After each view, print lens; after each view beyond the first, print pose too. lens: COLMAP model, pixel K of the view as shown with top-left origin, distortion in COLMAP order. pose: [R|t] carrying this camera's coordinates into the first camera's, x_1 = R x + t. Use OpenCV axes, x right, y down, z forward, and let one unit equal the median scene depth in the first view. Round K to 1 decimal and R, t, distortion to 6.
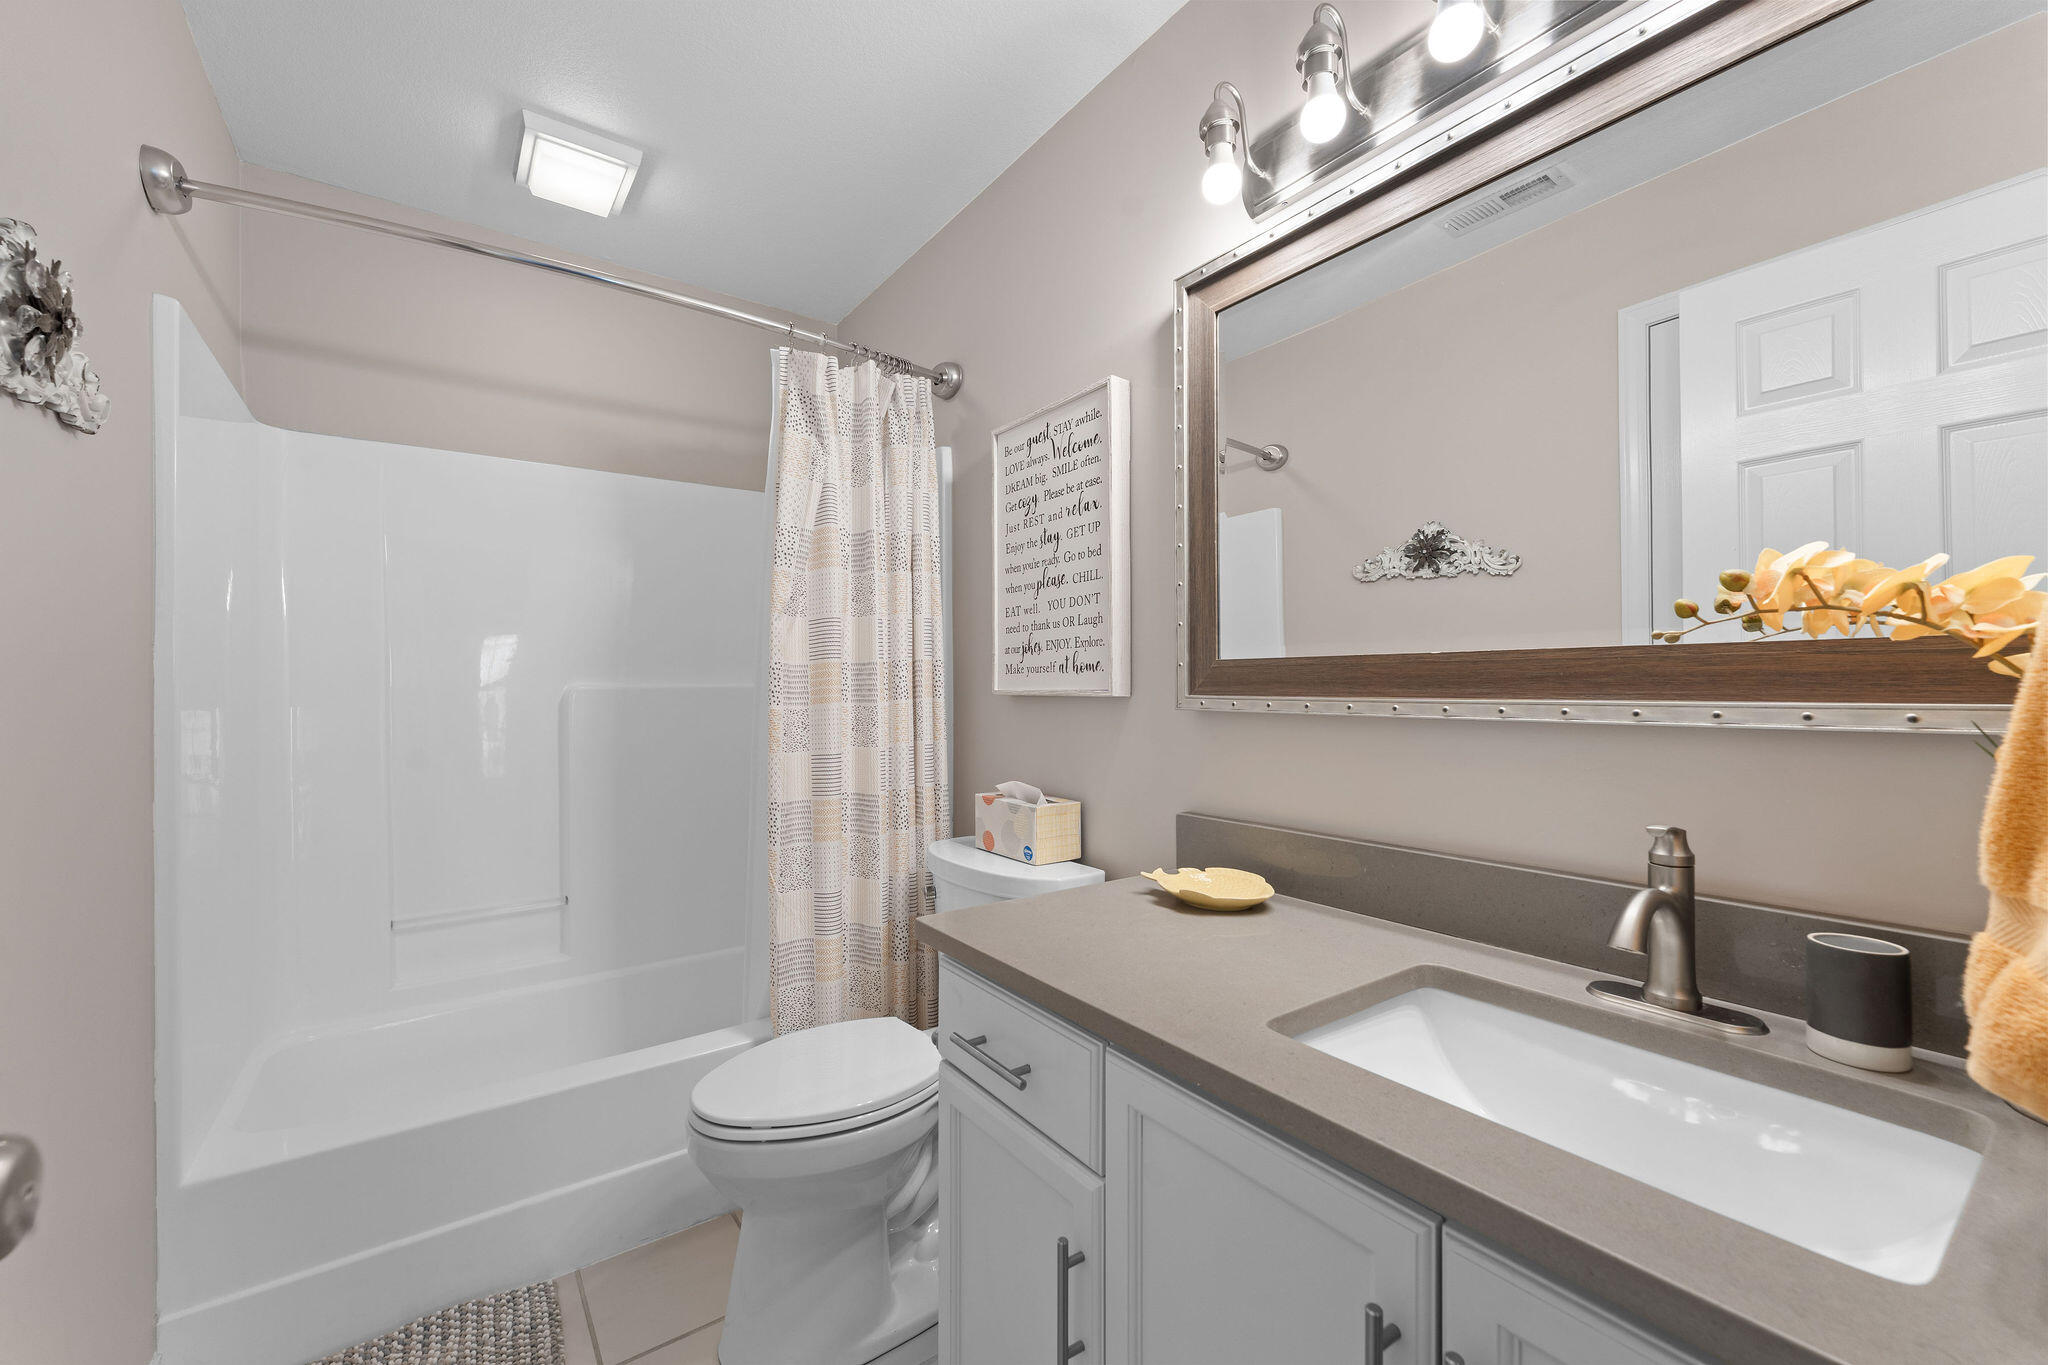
lens RADIAL K [[810.4, 0, 1016.6], [0, 810.4, 686.7], [0, 0, 1]] dist [-0.000974, -0.000213]
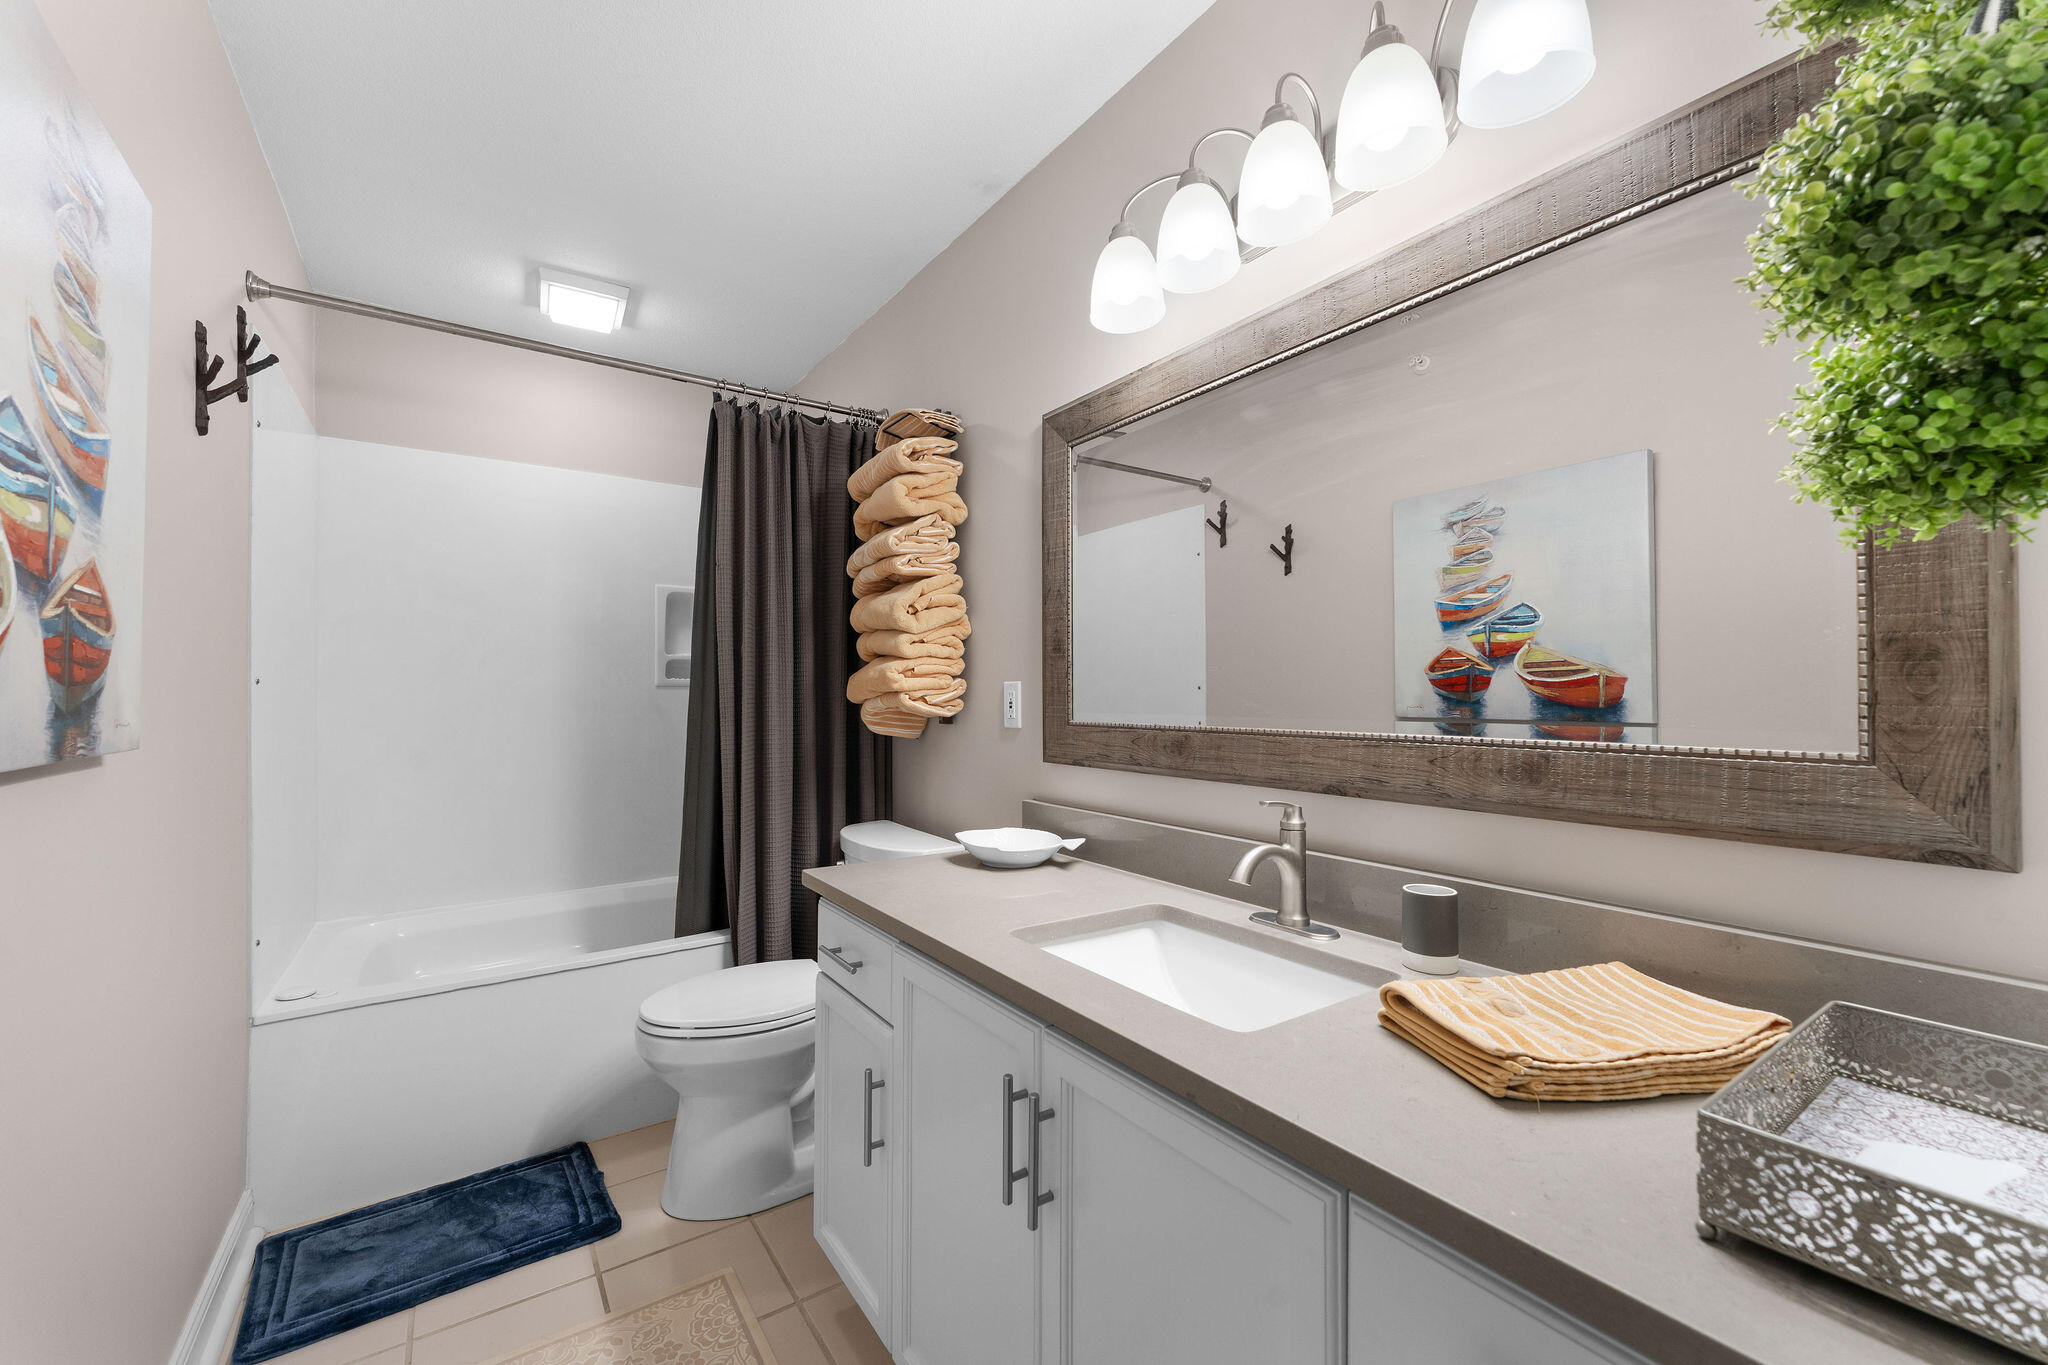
lens RADIAL K [[810.4, 0, 1016.6], [0, 810.4, 686.7], [0, 0, 1]] dist [-0.000974, -0.000213]
pose [[0.999713, 0.015143, -0.018574, 0.303526], [-0.015486, 0.999709, -0.018500, -0.005117], [0.018288, 0.018783, 0.999656, -0.447029]]
